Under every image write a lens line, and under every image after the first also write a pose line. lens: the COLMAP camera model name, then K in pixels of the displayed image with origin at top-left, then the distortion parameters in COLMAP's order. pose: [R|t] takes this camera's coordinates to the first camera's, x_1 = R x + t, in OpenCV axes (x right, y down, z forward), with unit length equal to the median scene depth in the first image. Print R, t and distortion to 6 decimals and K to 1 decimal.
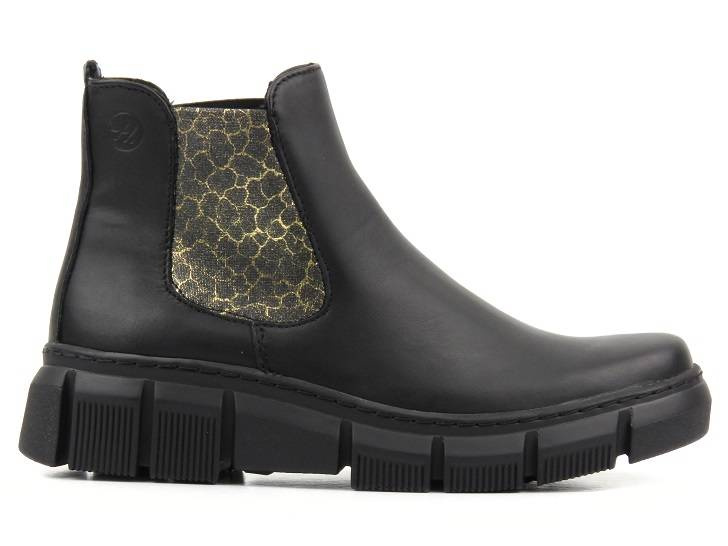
lens RADIAL K [[2885.0, 0, 364.8], [0, 2885.0, 273.3], [0, 0, 1]] dist [-0.141850, 0.000000]
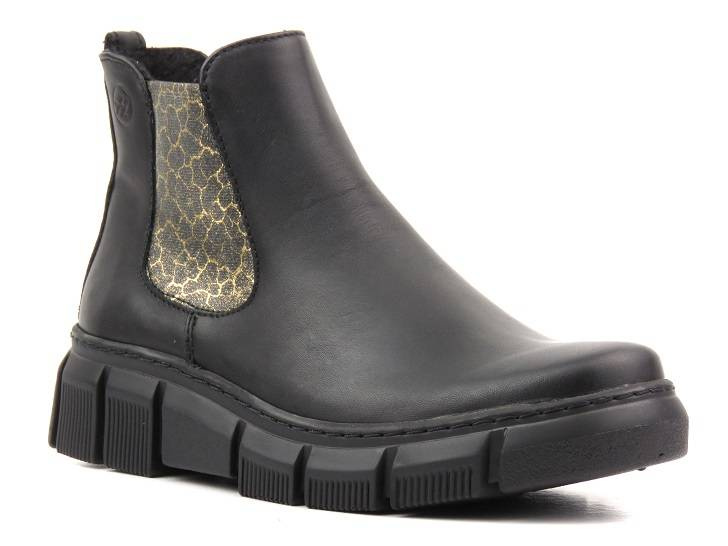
lens RADIAL K [[3264.5, 0, 364.1], [0, 3264.5, 273.2], [0, 0, 1]] dist [-0.167321, 0.000000]
pose [[0.744026, 0.036469, -0.667154, 0.709830], [-0.016833, 0.999215, 0.035848, -0.033947], [0.667938, -0.015442, 0.744057, 0.246290]]
